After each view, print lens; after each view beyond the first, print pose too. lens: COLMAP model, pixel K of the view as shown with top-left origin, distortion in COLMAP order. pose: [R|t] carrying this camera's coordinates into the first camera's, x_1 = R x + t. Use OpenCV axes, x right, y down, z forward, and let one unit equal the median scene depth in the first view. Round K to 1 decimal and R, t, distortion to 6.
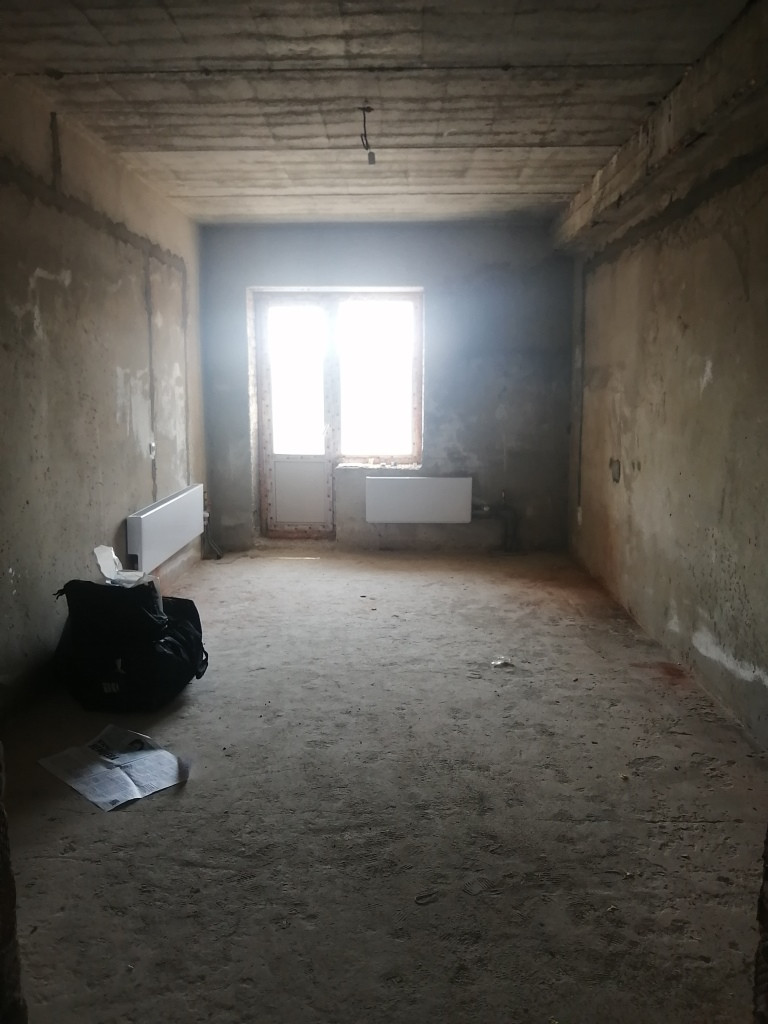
lens RADIAL K [[825.7, 0, 382.4], [0, 825.7, 509.6], [0, 0, 1]] dist [-0.064085, 0.089466]
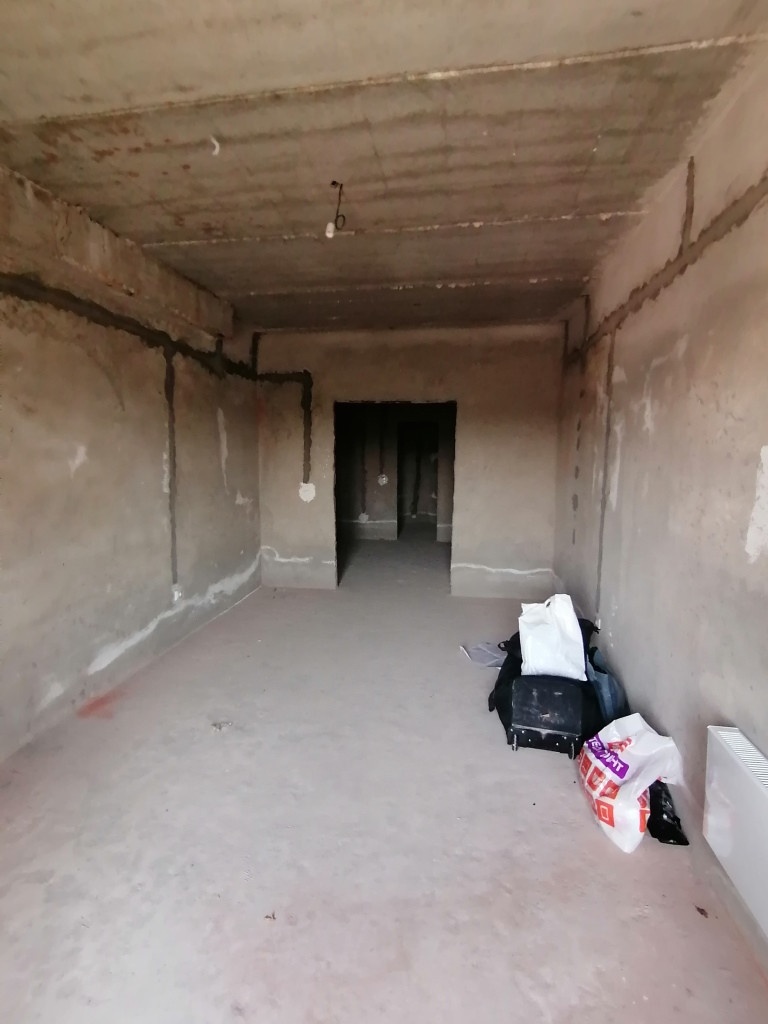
lens RADIAL K [[515.7, 0, 381.5], [0, 515.7, 513.2], [0, 0, 1]] dist [0.044710, -0.035335]
pose [[-0.990149, -0.018427, 0.138802, -0.141411], [0.019372, 0.963742, 0.266130, -0.242036], [-0.138674, 0.266197, -0.953891, 1.456809]]
